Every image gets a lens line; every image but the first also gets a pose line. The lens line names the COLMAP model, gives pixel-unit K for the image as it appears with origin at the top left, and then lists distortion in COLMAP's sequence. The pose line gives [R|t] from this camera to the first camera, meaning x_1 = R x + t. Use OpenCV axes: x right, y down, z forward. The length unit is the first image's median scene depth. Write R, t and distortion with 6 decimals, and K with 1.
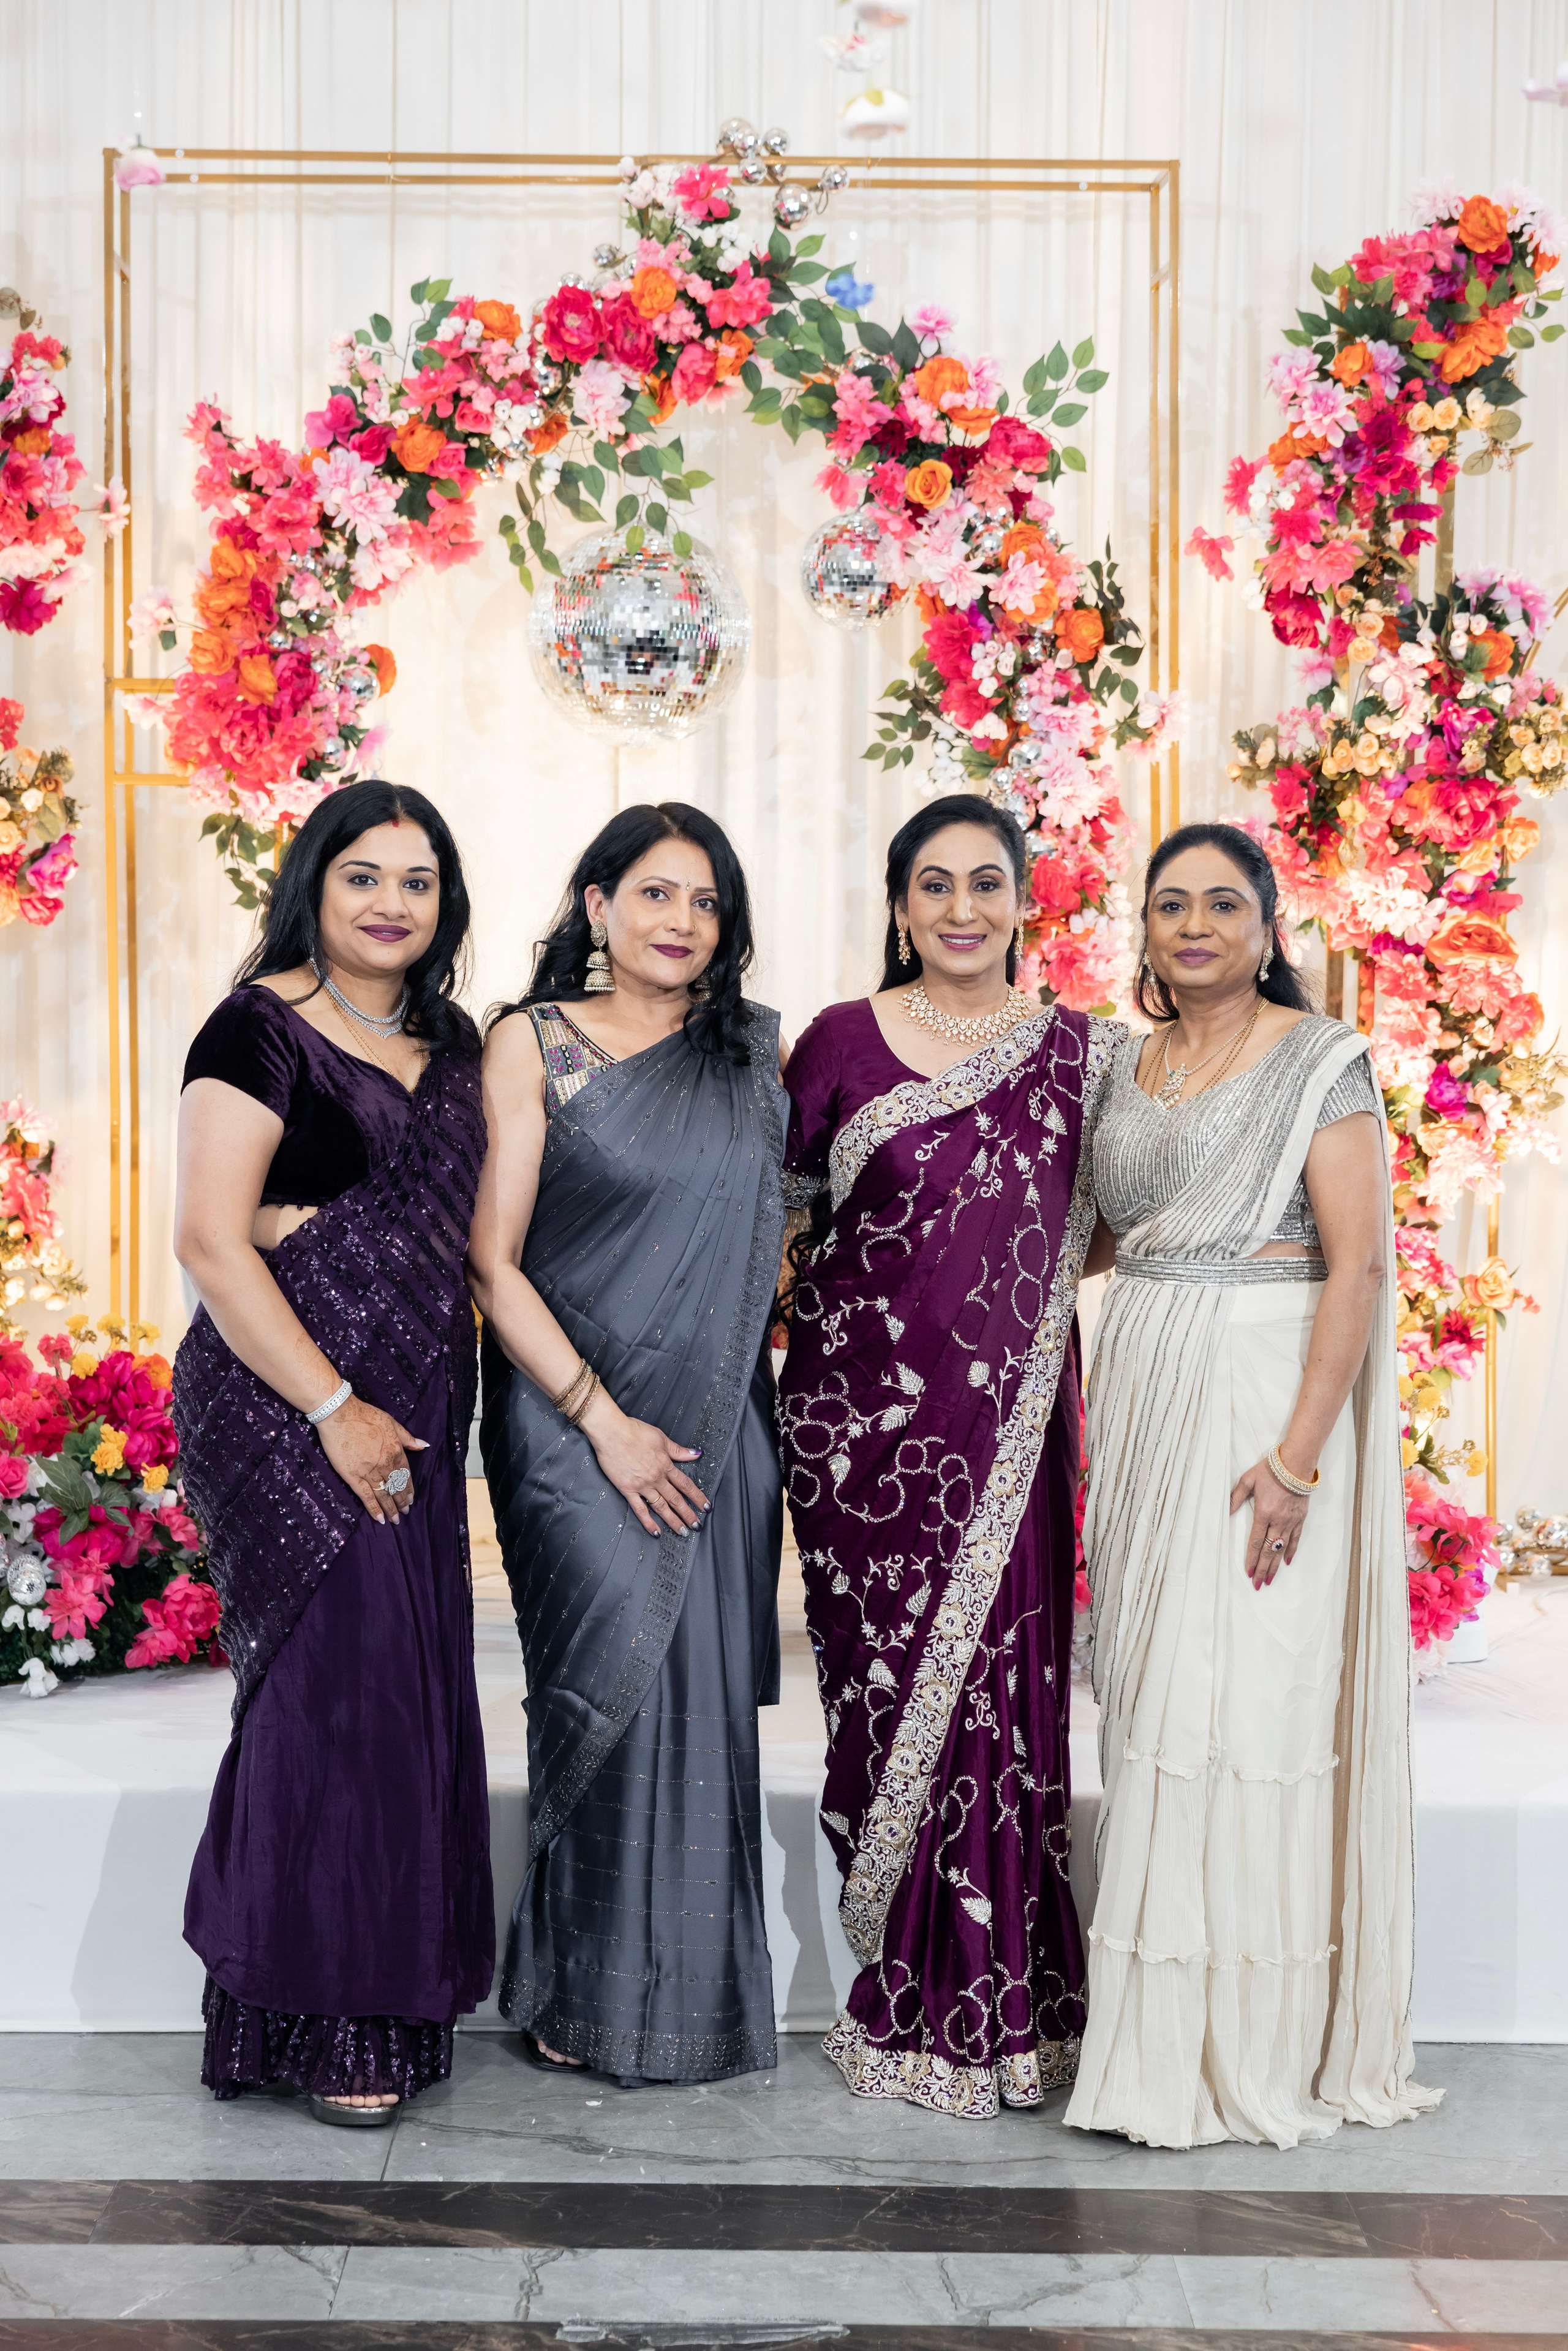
lens RADIAL K [[4300.3, 0, 793.4], [0, 4300.3, 1231.3], [0, 0, 1]] dist [-0.002659, 0.232428]
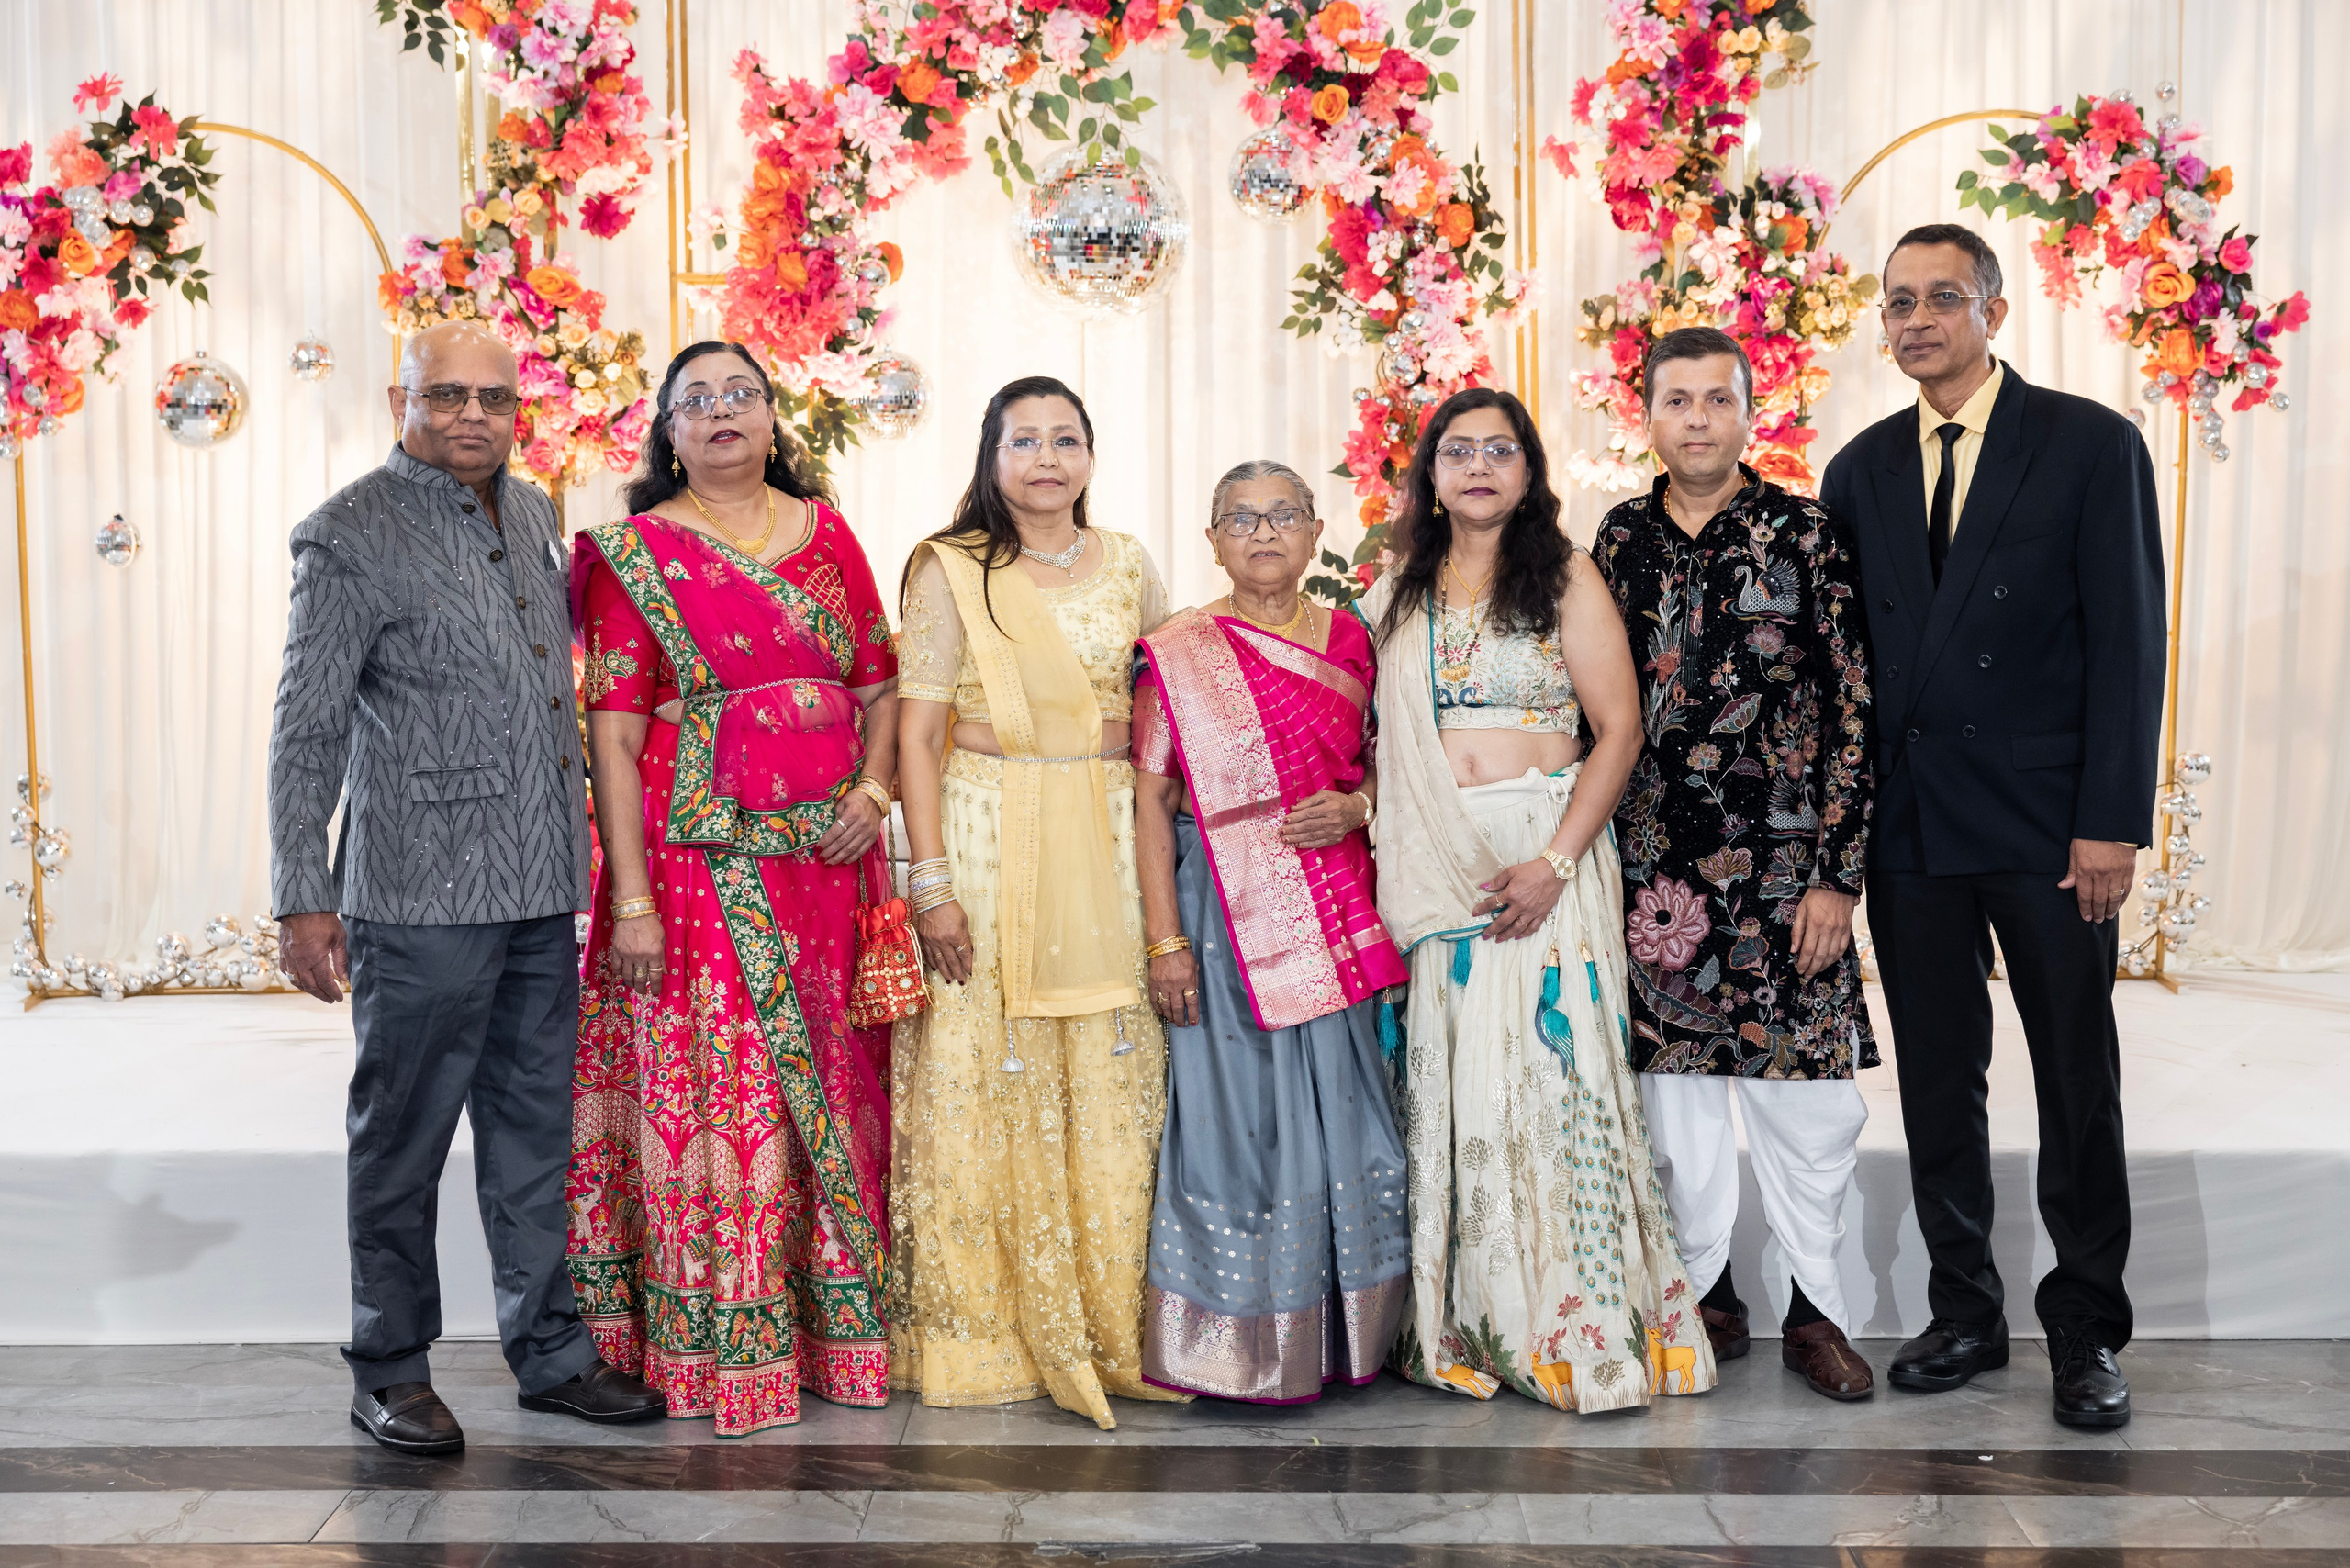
lens RADIAL K [[3666.3, 0, 1175.0], [0, 3666.3, 784.0], [0, 0, 1]] dist [0.028813, -0.032464]
pose [[0.999559, -0.013202, -0.026593, 0.012225], [0.013498, 0.999848, 0.011000, 0.009444], [0.026444, -0.011354, 0.999586, -0.058634]]
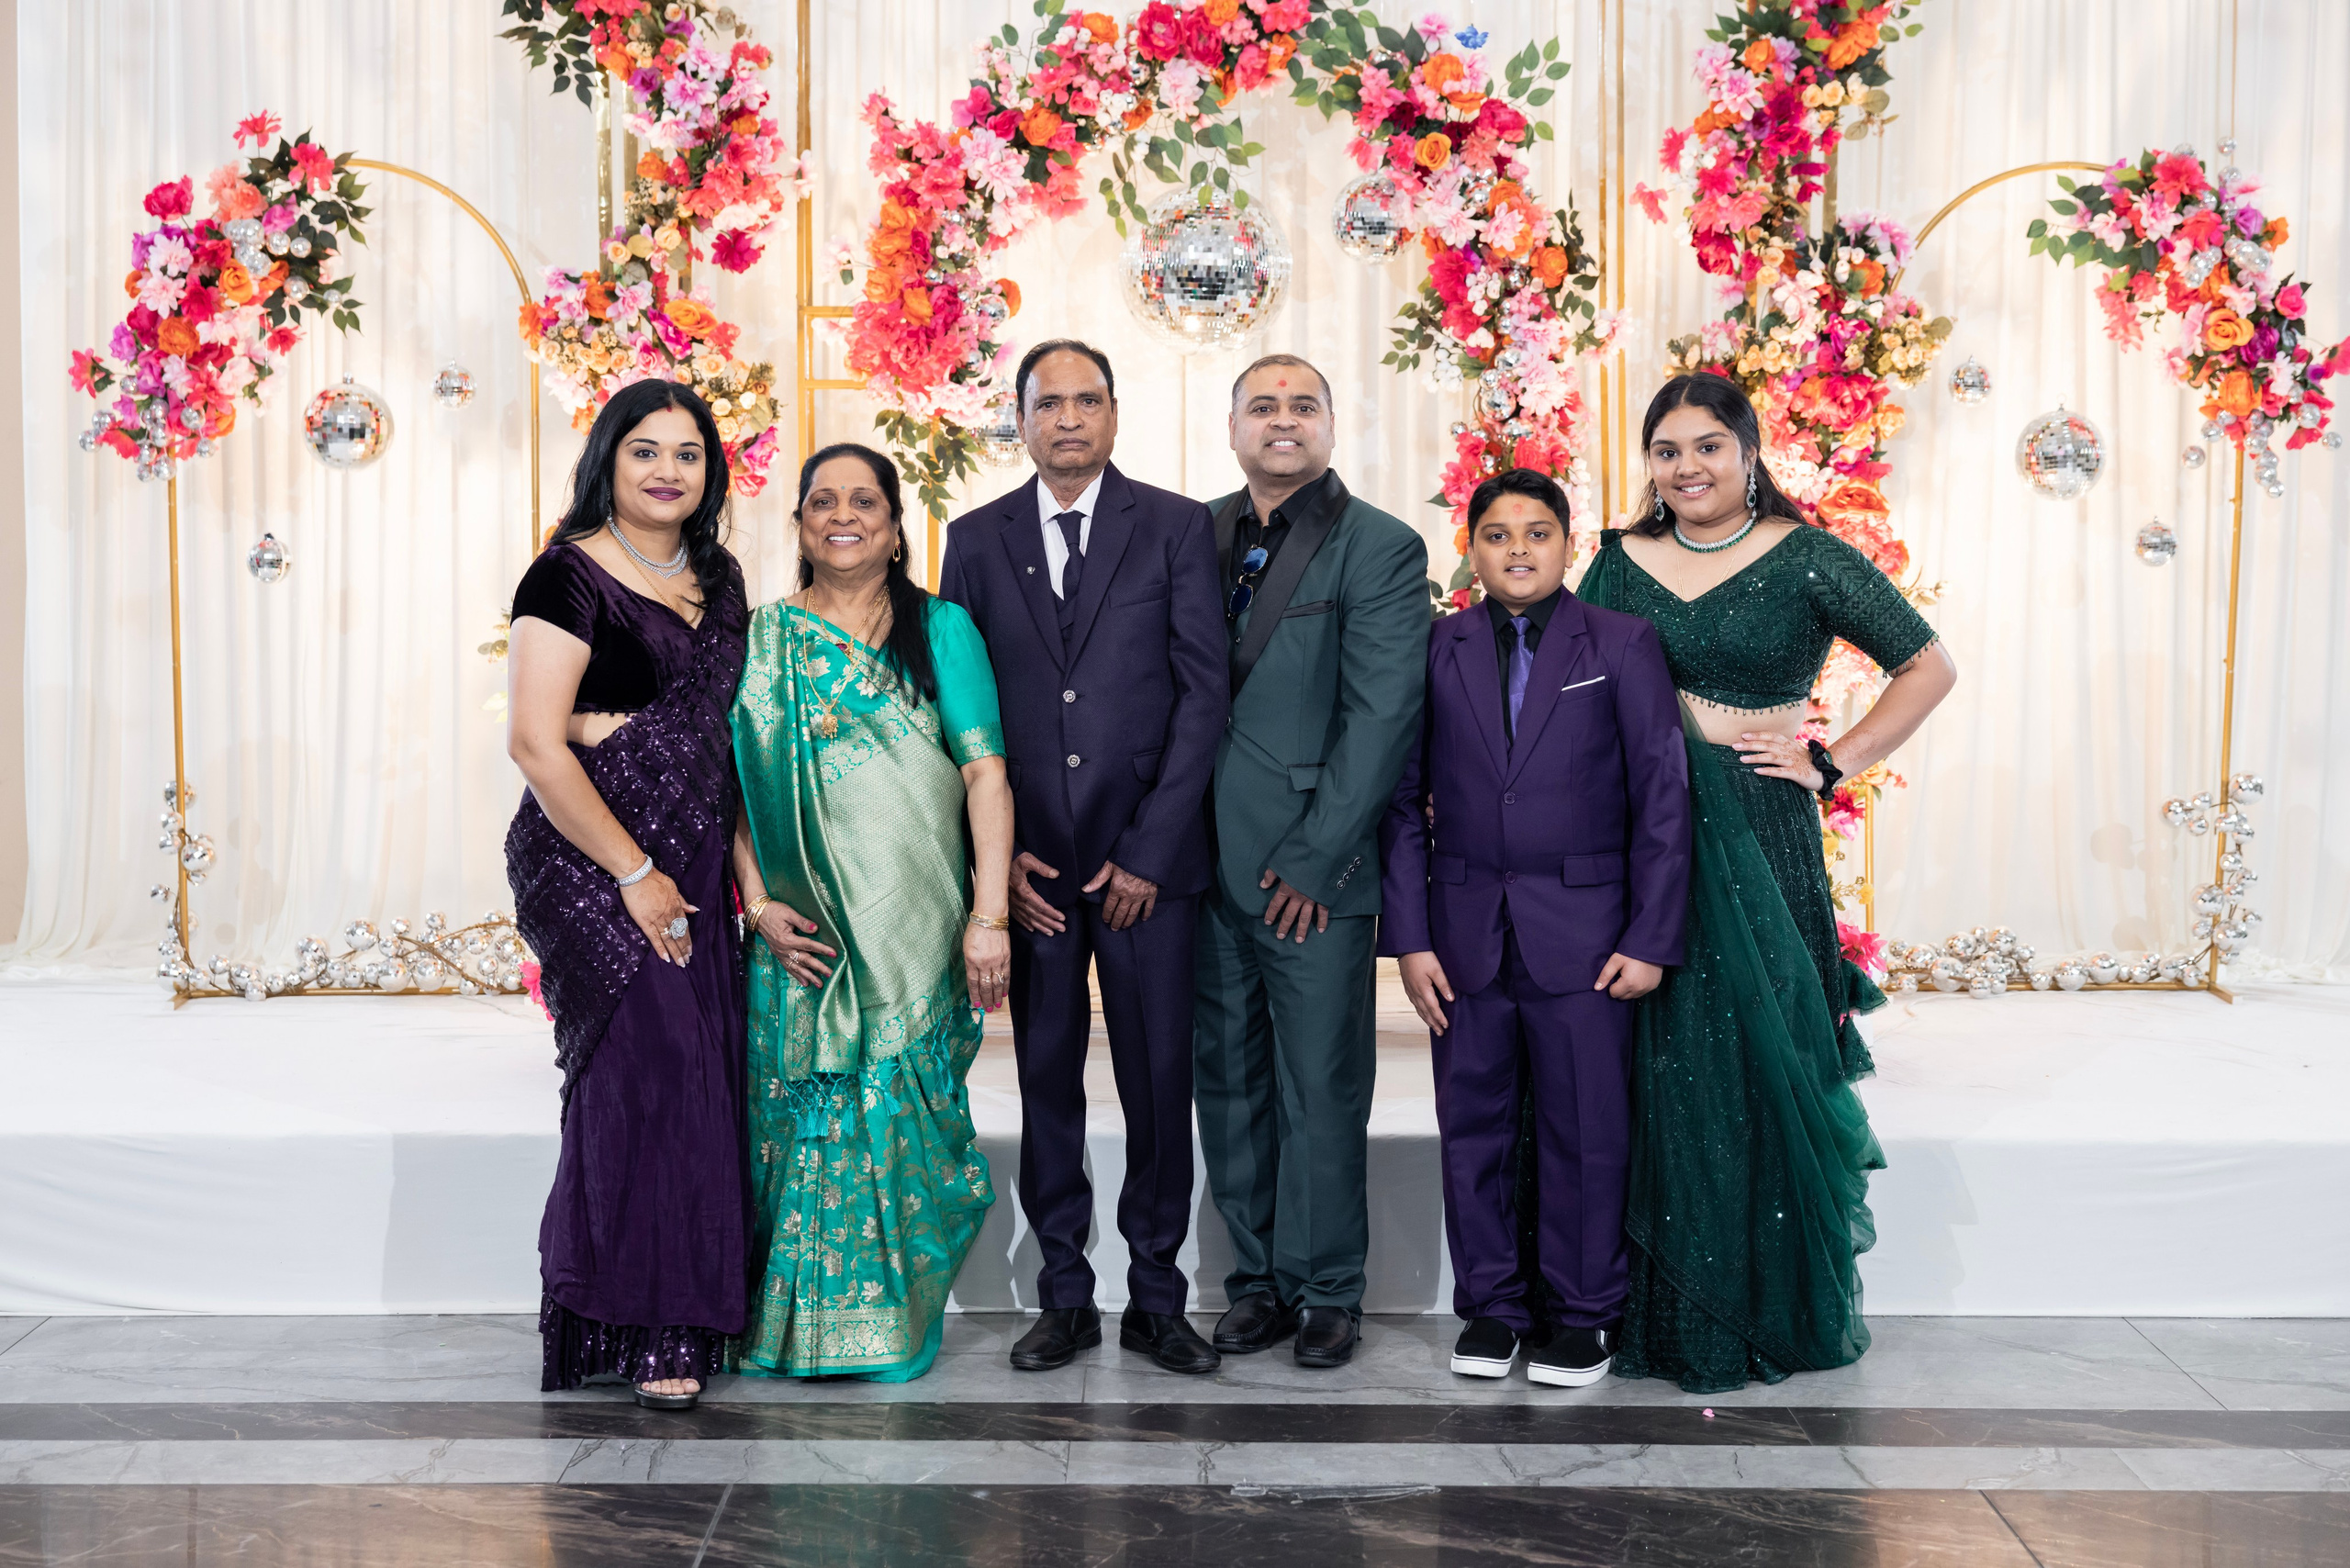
lens RADIAL K [[3751.7, 0, 1175.4], [0, 3751.7, 794.5], [0, 0, 1]] dist [0.028492, 0.003154]
pose [[0.999937, -0.007338, -0.008525, -0.037888], [0.007363, 0.999969, 0.002841, 0.016591], [0.008504, -0.002904, 0.999960, -0.134596]]
